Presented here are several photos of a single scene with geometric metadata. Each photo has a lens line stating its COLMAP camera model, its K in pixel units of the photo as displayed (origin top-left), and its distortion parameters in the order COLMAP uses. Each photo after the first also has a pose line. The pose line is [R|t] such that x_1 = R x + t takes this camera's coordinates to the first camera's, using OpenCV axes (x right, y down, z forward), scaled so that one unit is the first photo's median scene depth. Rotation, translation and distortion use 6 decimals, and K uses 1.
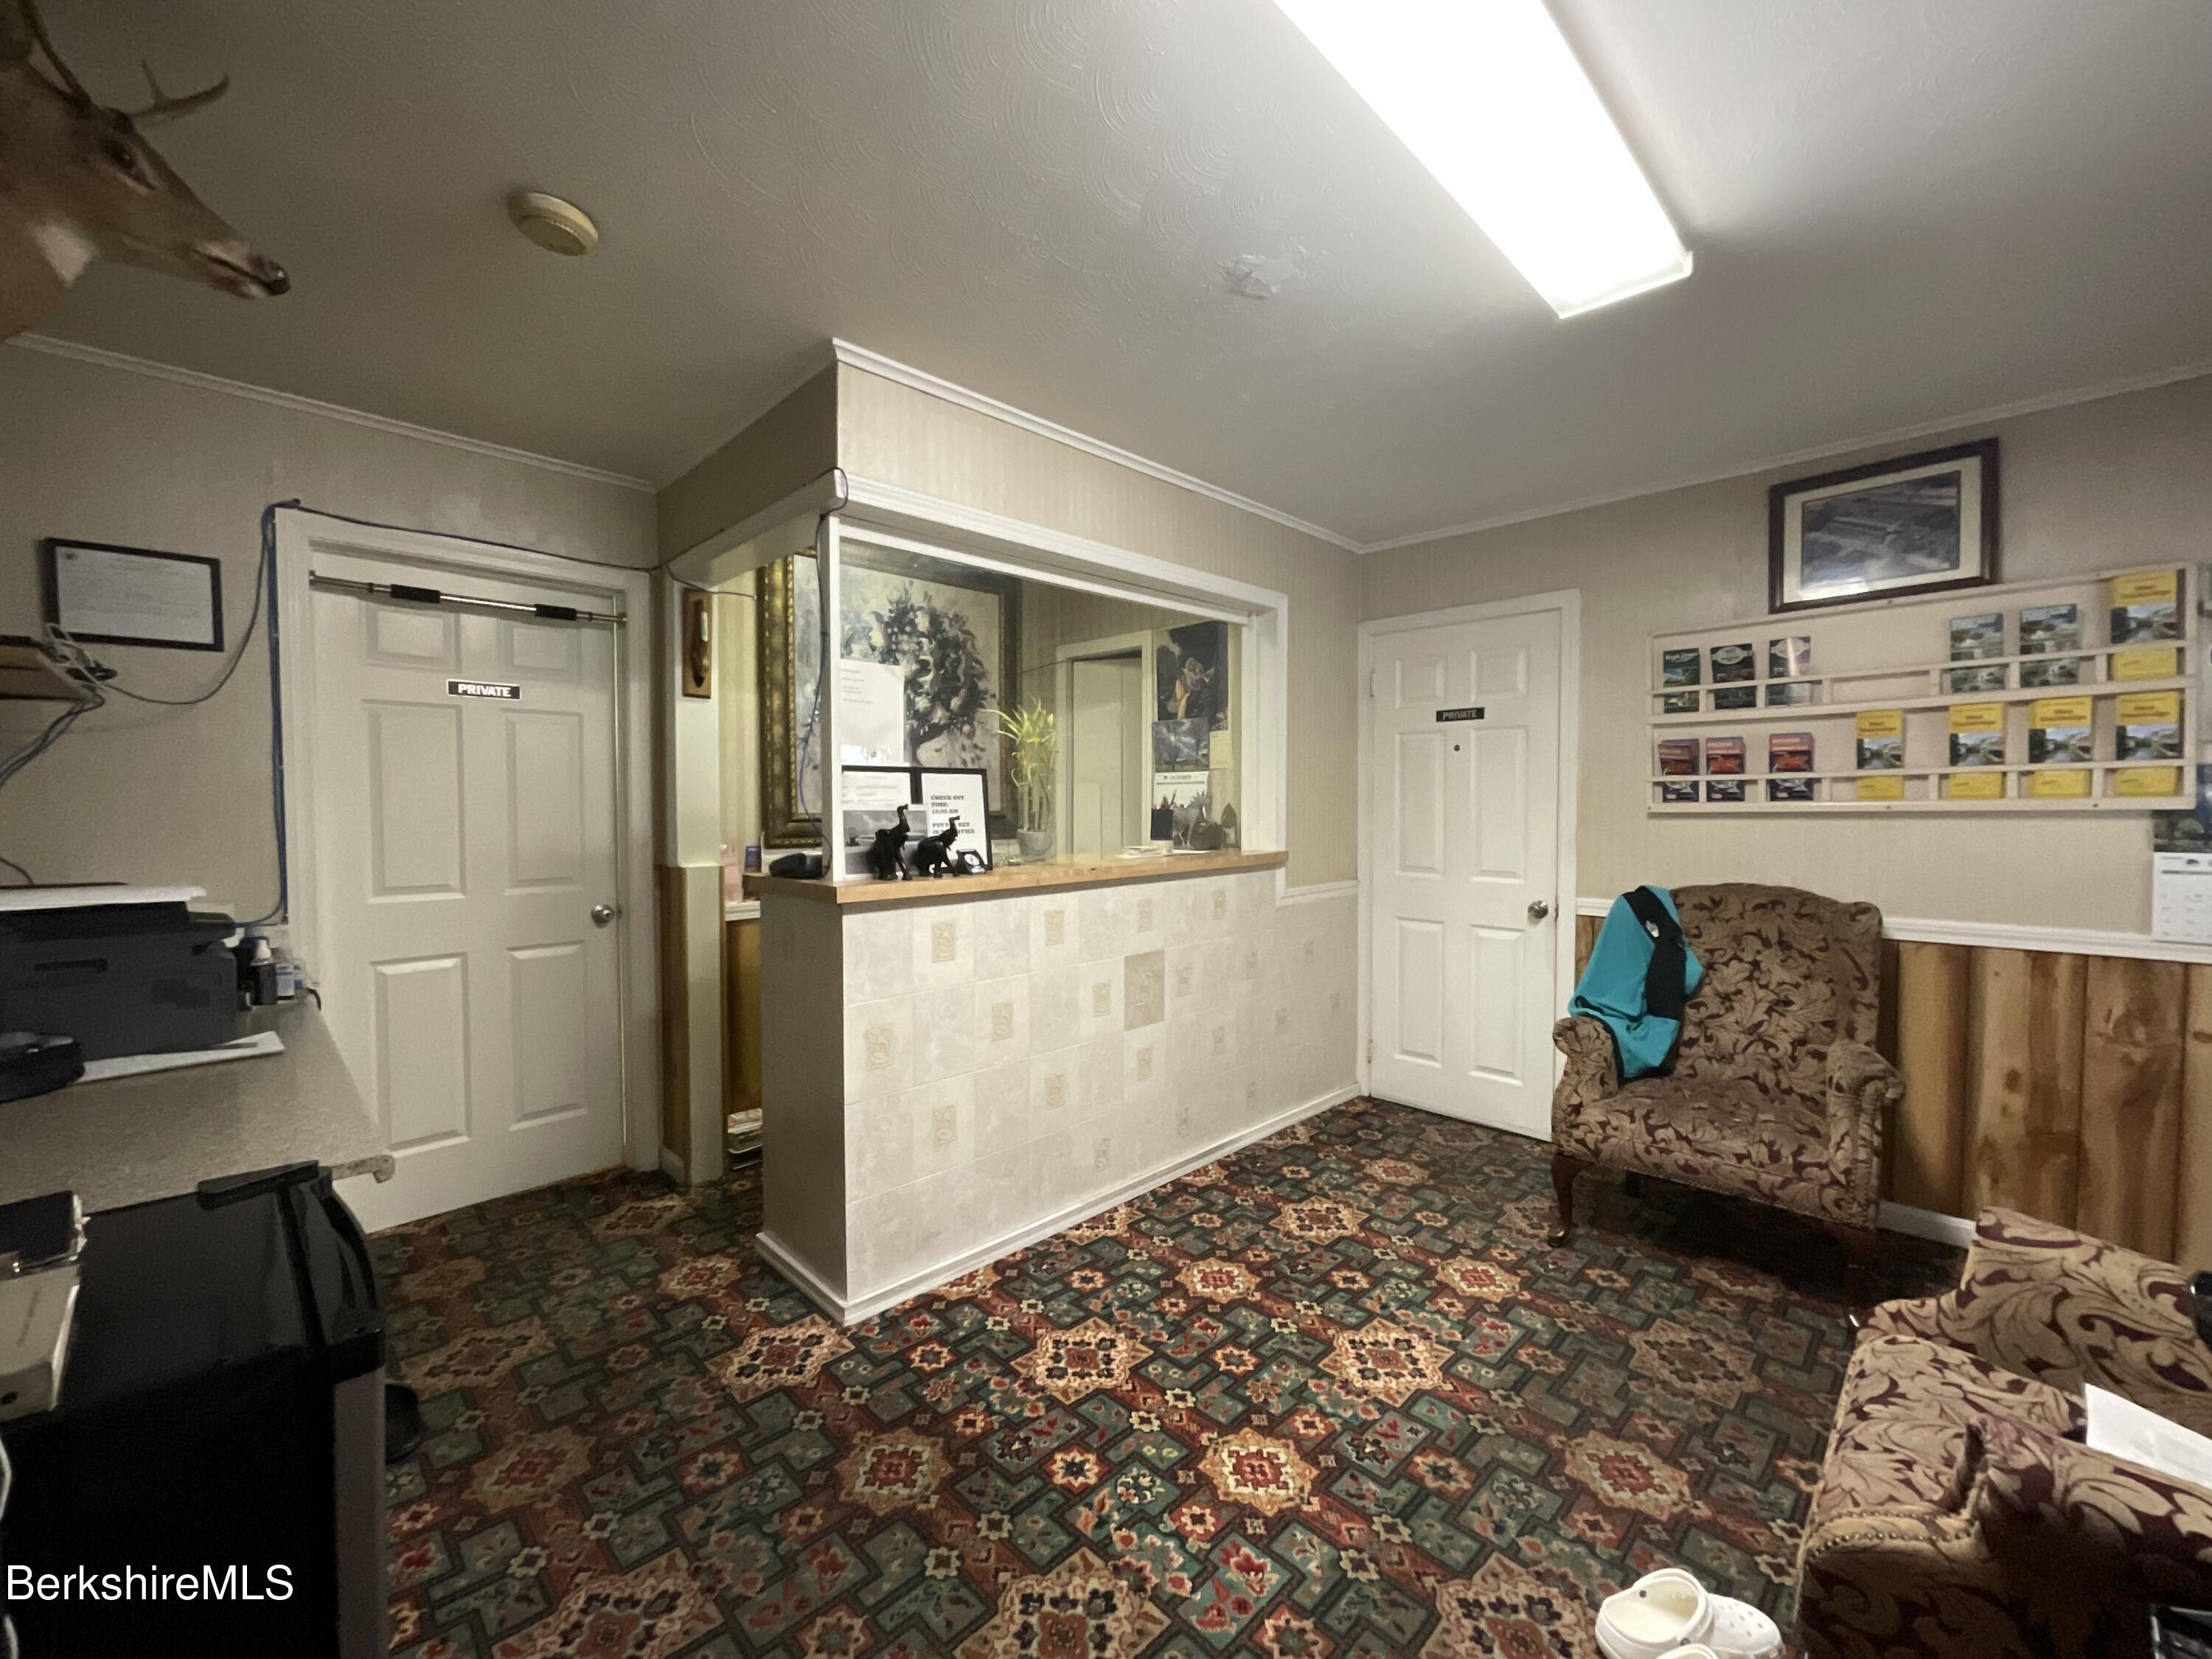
lens RADIAL K [[889.1, 0, 1103.8], [0, 889.1, 828.1], [0, 0, 1]] dist [-0.000664, 0.000142]
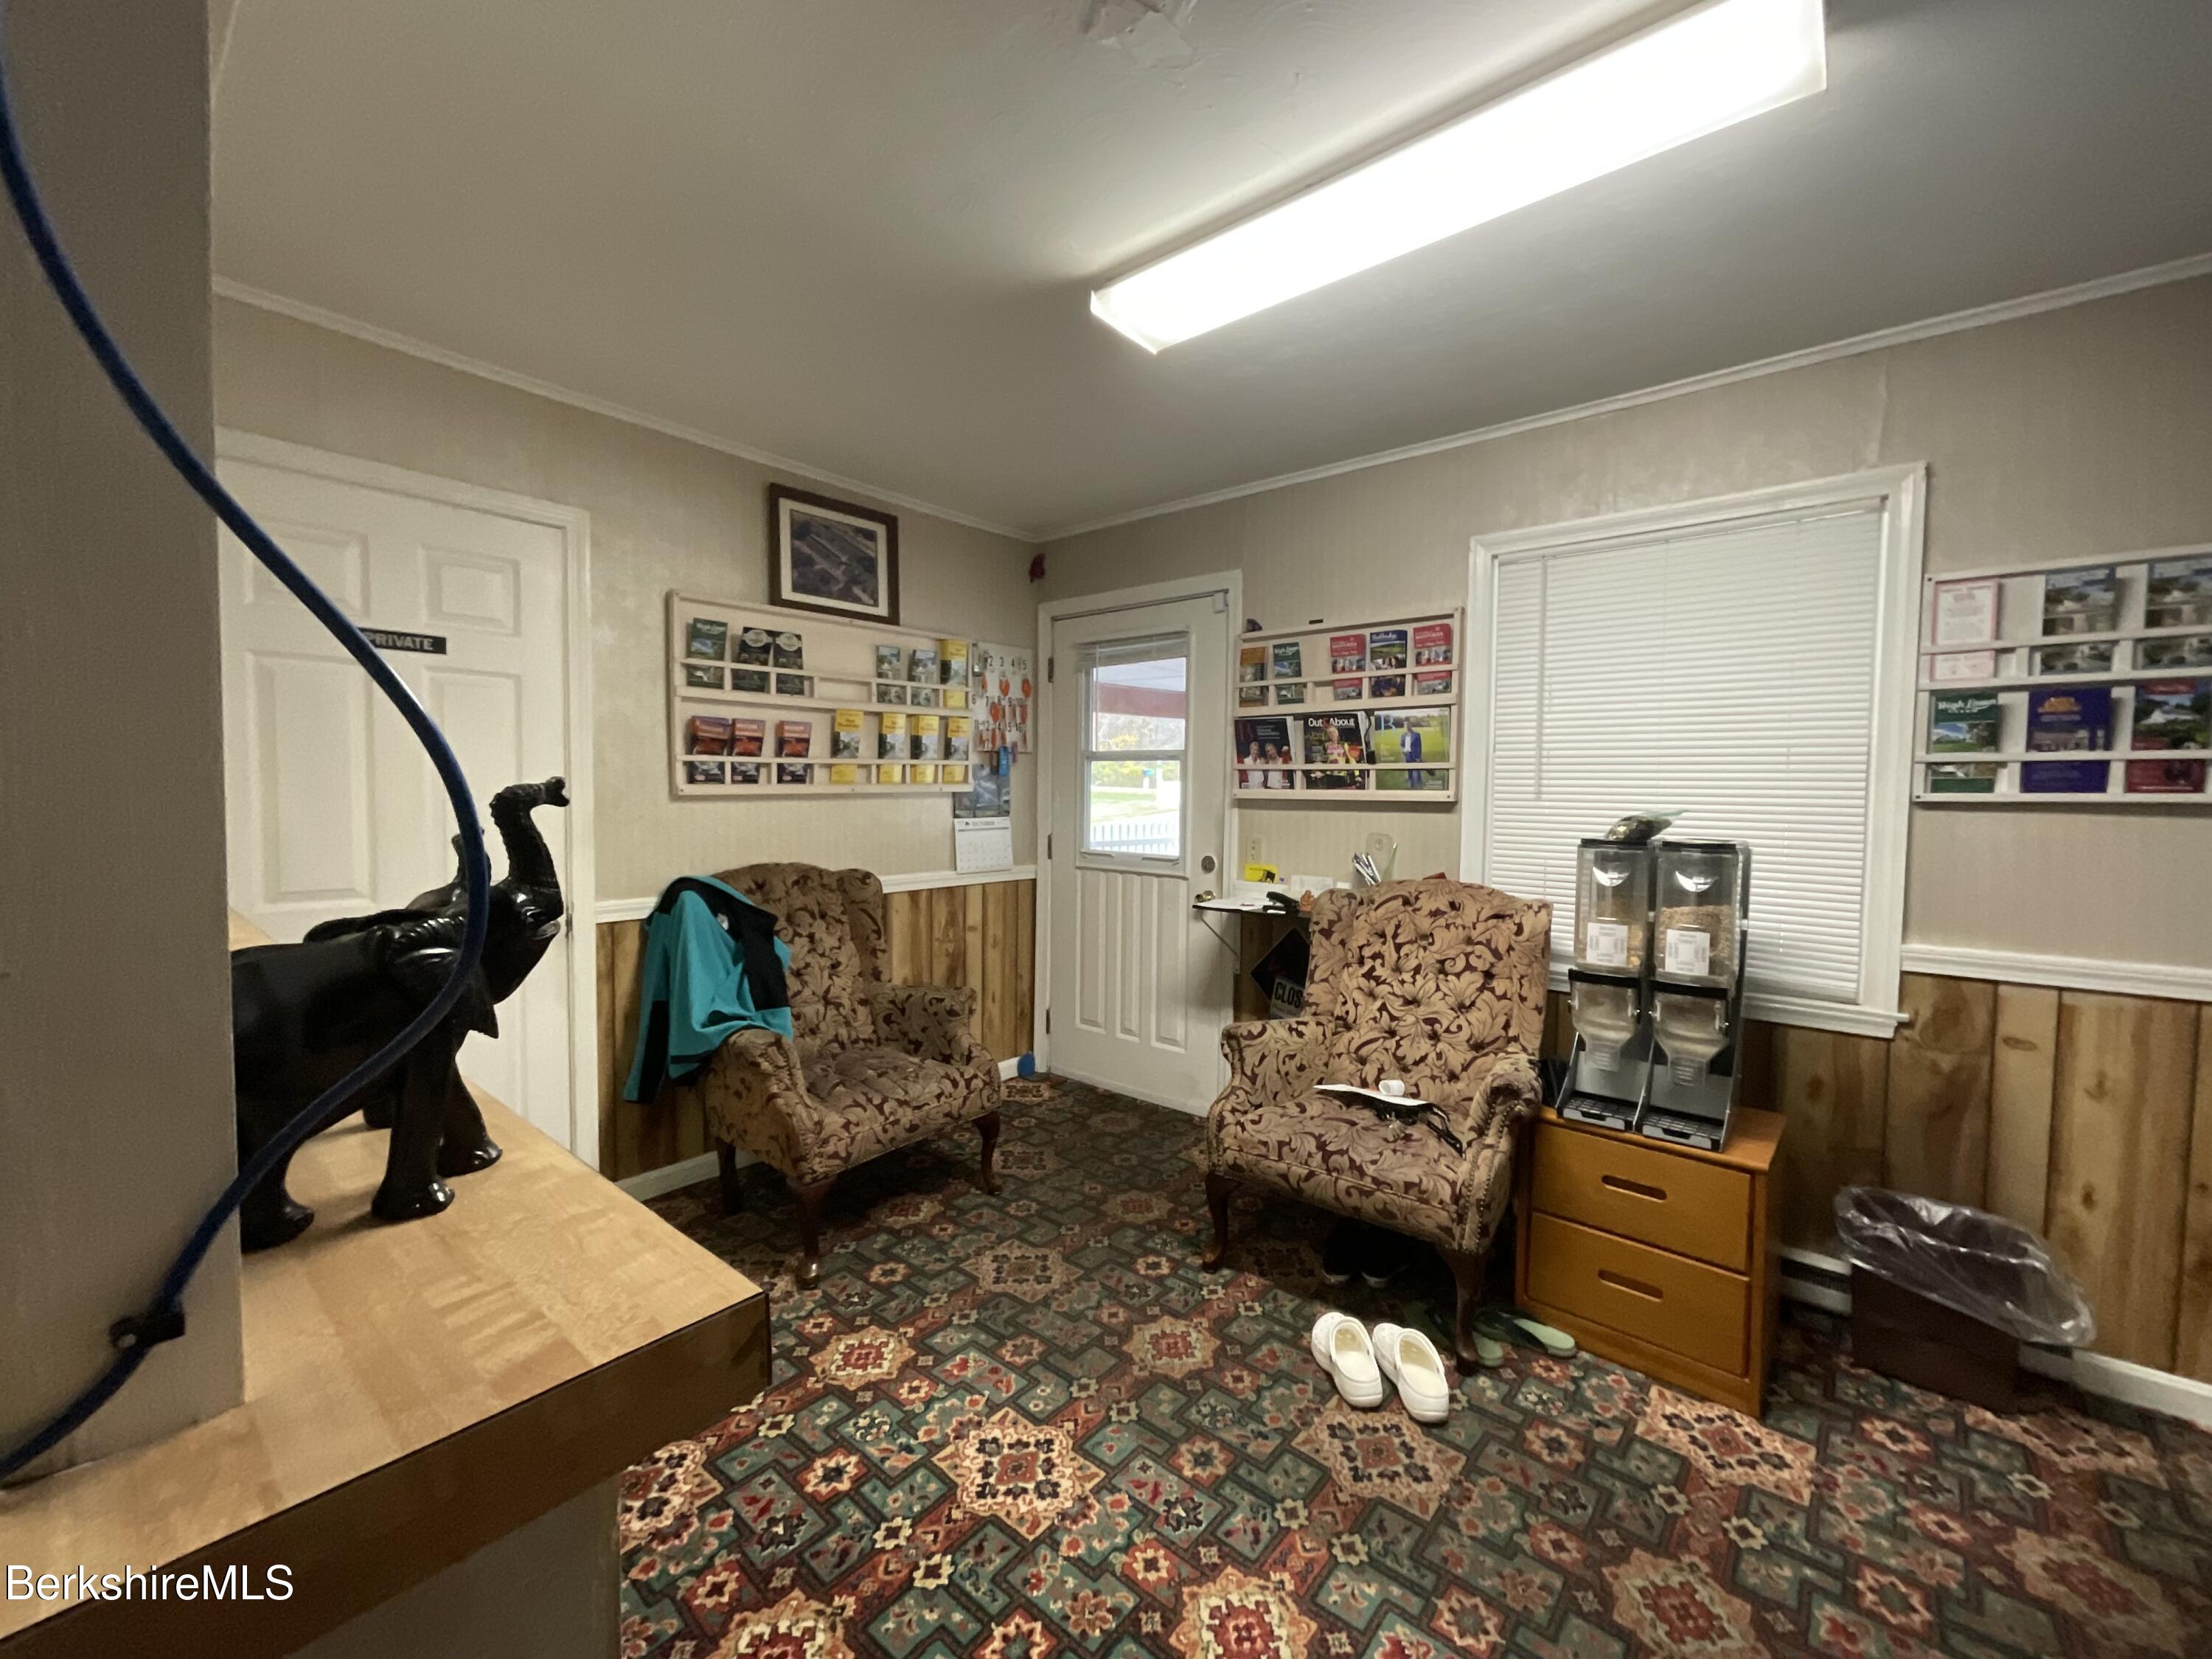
lens RADIAL K [[889.1, 0, 1103.7], [0, 889.1, 830.8], [0, 0, 1]] dist [-0.000664, 0.000142]
pose [[-0.082167, -0.043003, 0.995690, -0.389385], [0.021827, 0.998751, 0.044936, -0.015622], [-0.996380, 0.025425, -0.081126, 0.802707]]
